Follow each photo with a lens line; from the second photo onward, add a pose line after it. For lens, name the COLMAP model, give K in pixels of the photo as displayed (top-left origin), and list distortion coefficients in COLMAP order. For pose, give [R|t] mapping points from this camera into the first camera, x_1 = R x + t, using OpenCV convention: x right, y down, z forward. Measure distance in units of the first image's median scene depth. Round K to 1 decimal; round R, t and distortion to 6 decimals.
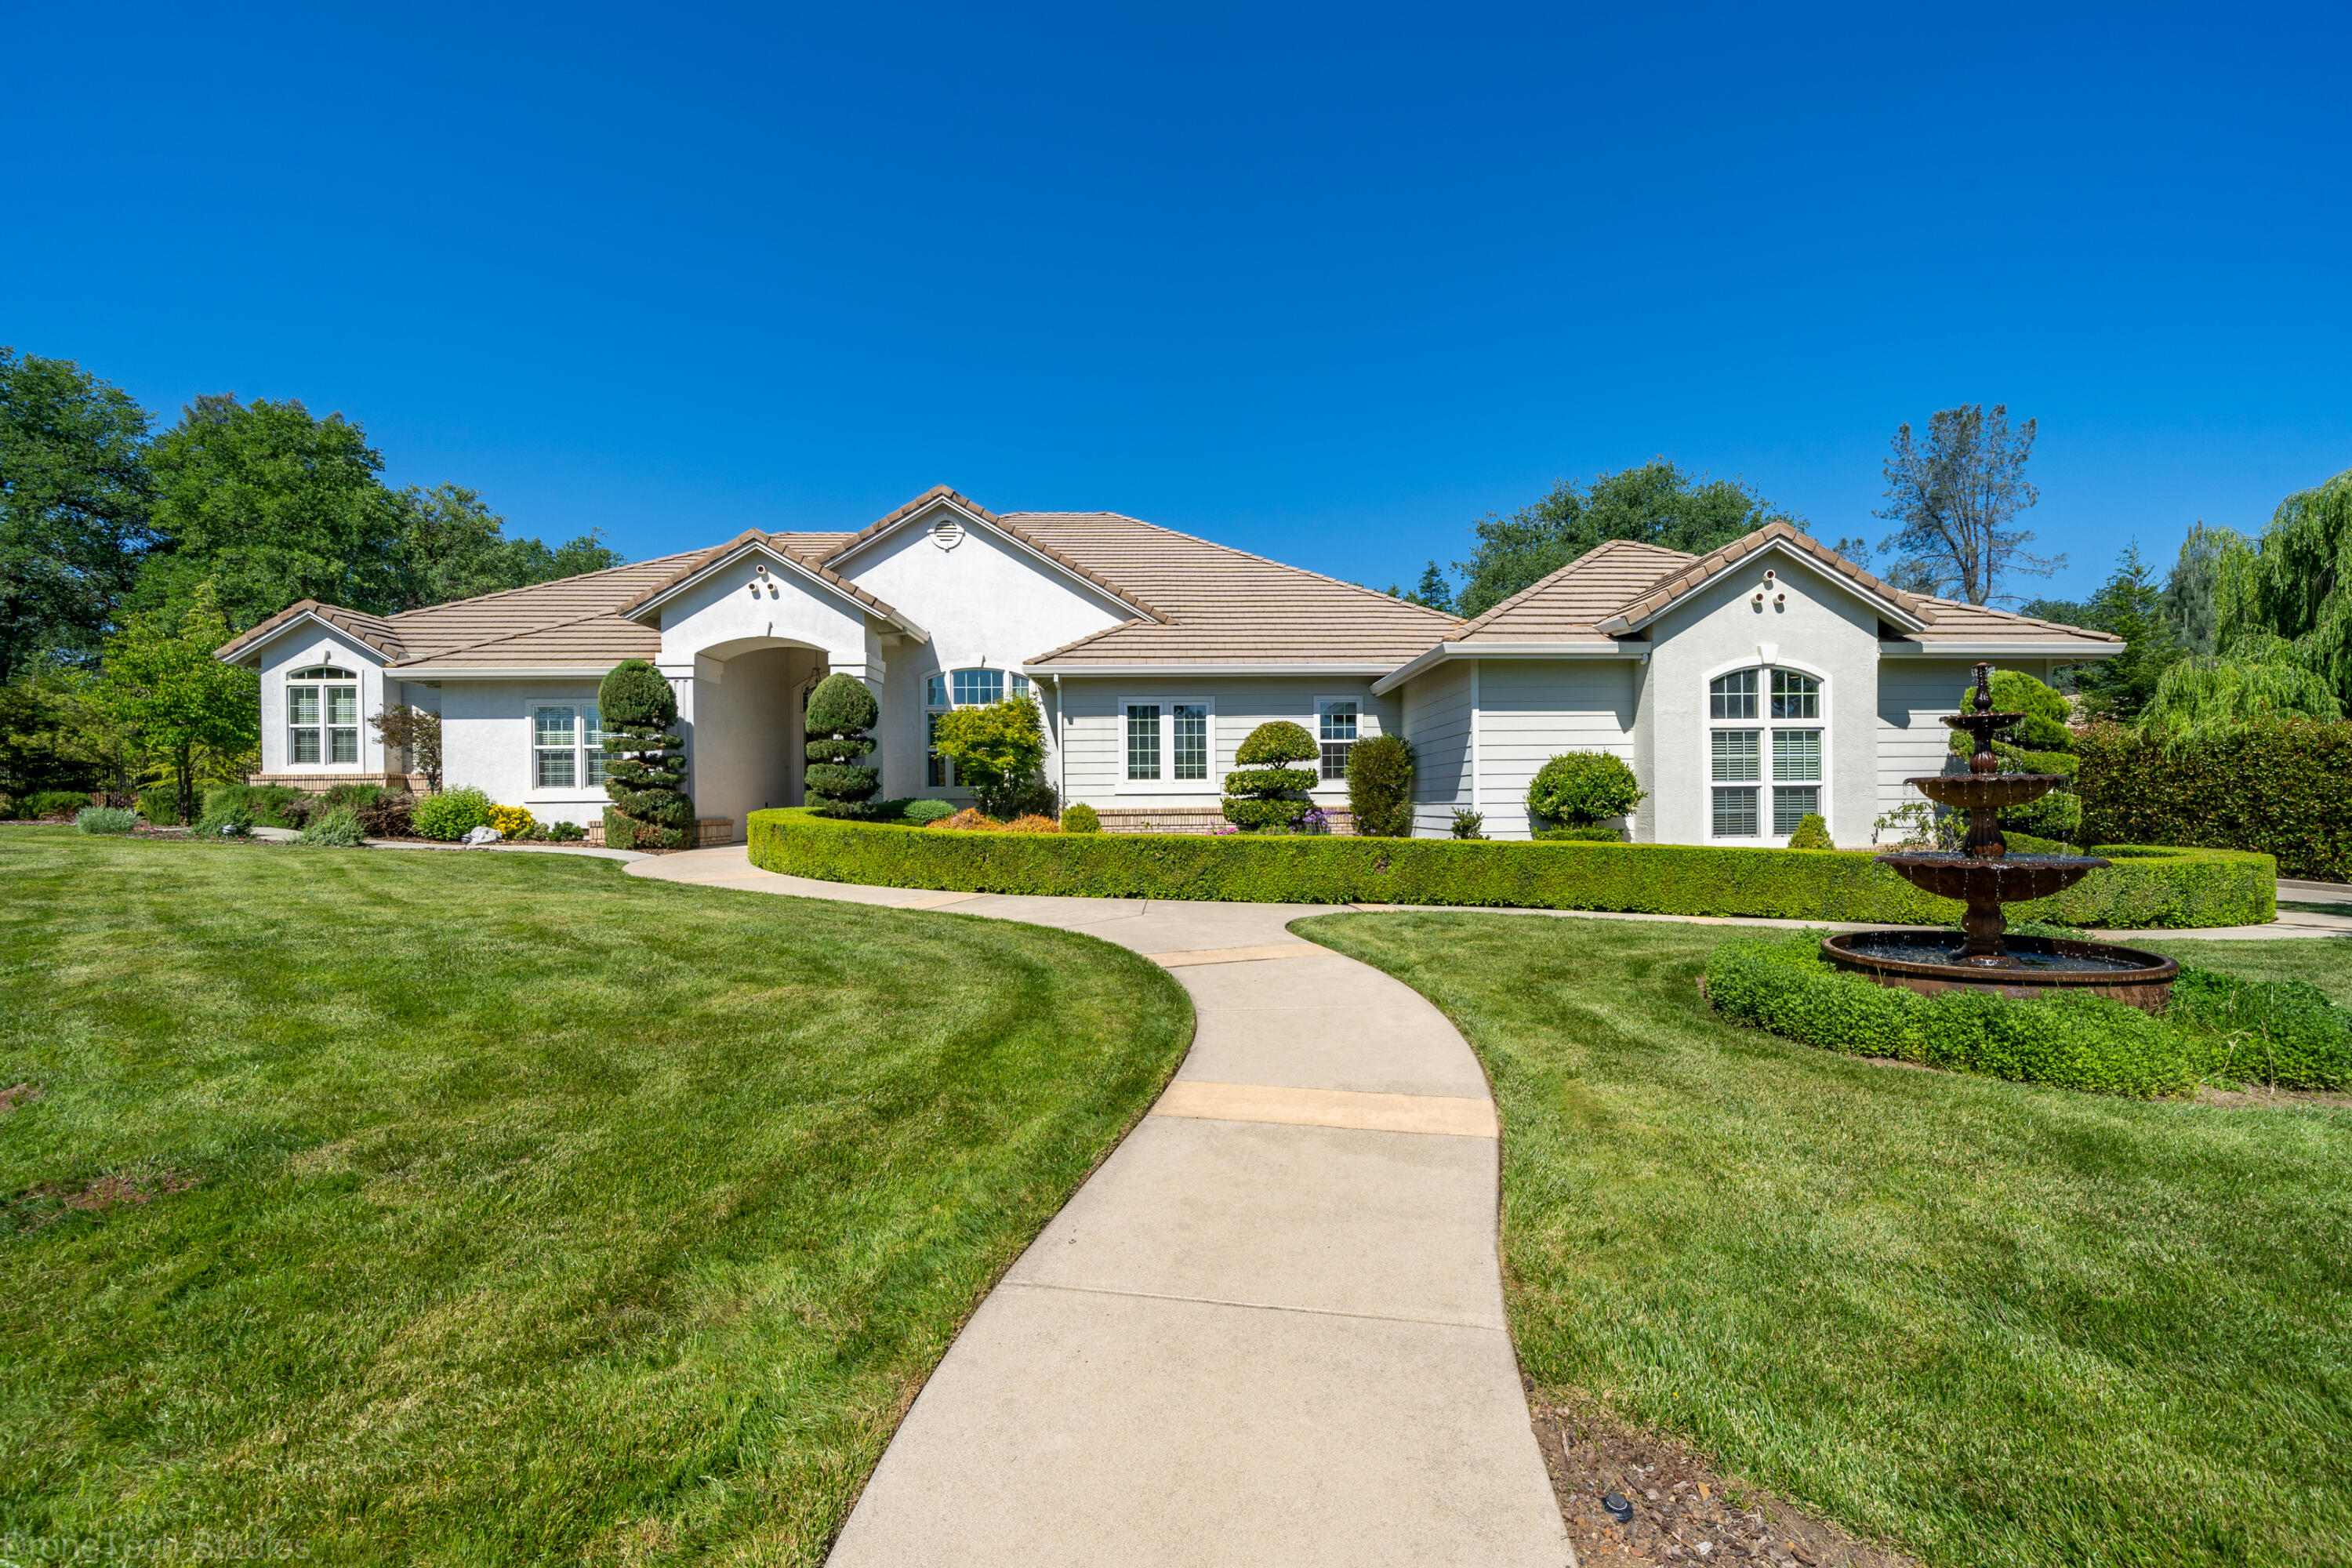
lens RADIAL K [[1014.7, 0, 1192.3], [0, 1014.7, 795.9], [0, 0, 1]] dist [-0.003949, -0.000710]
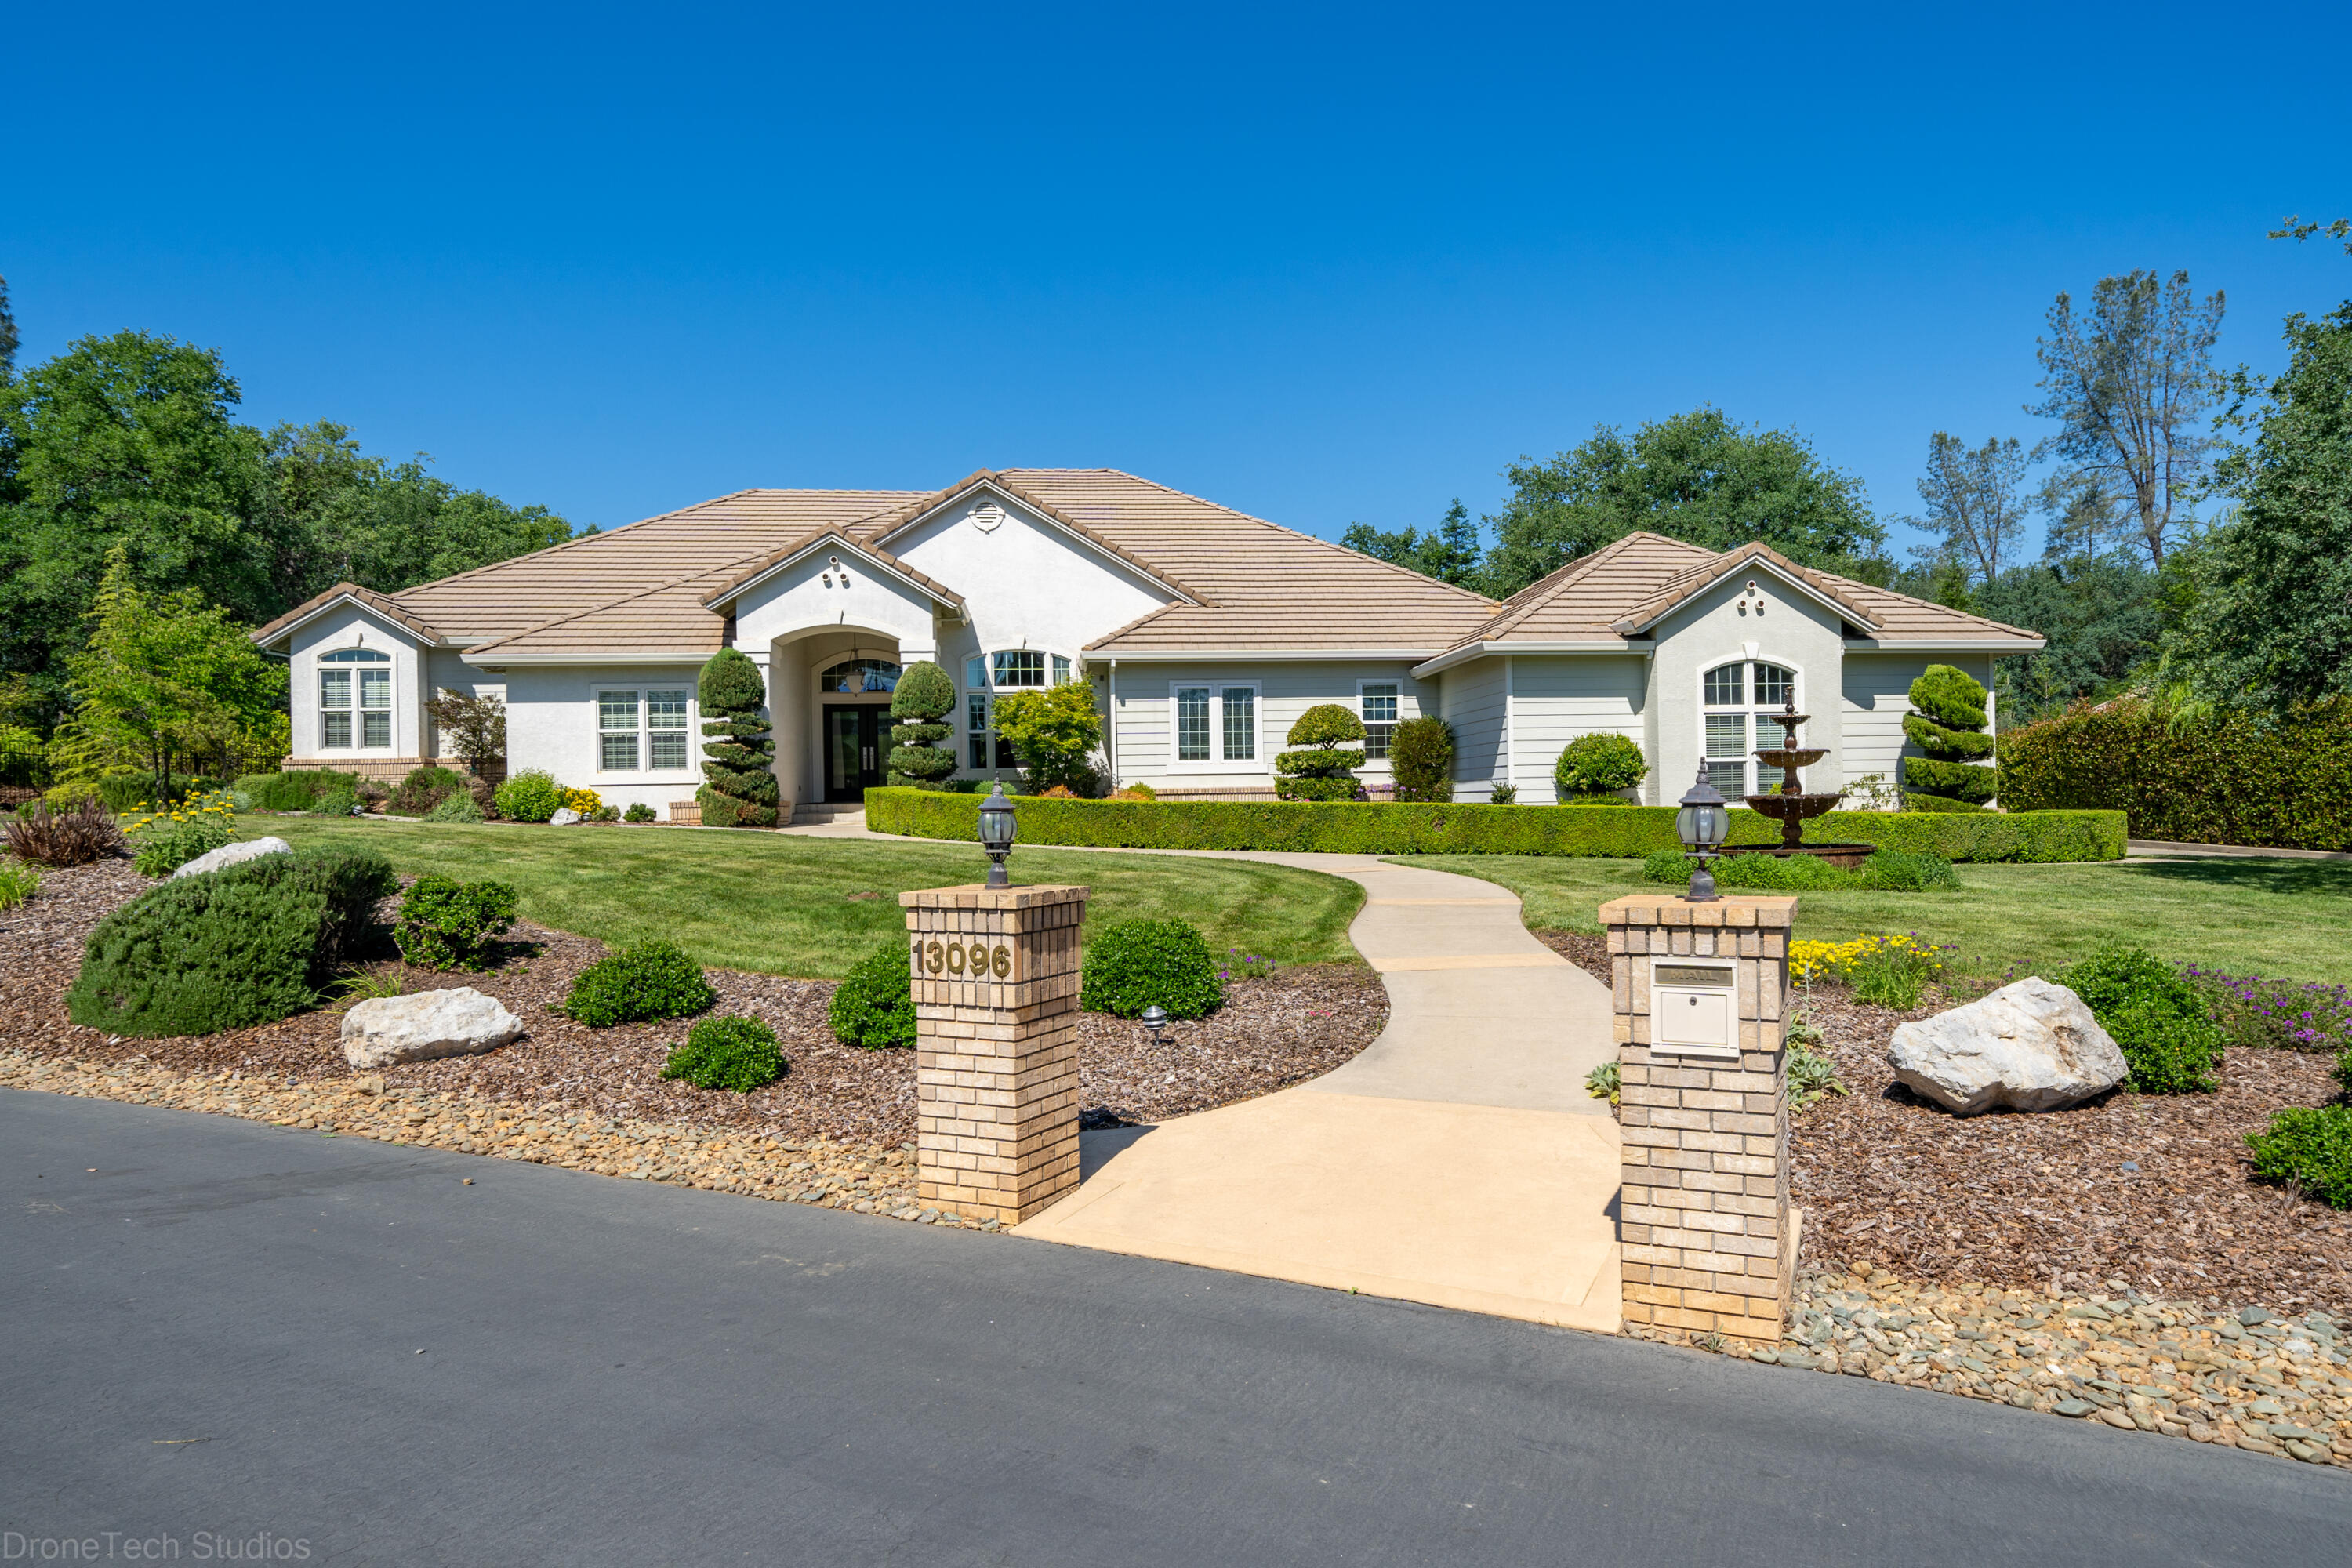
lens RADIAL K [[1553.2, 0, 1178.0], [0, 1553.2, 777.0], [0, 0, 1]] dist [0.001301, -0.002780]
pose [[0.998071, -0.005860, 0.061806, -0.164430], [0.006460, 0.999934, -0.009500, 0.016511], [-0.061746, 0.009881, 0.998043, -0.586257]]
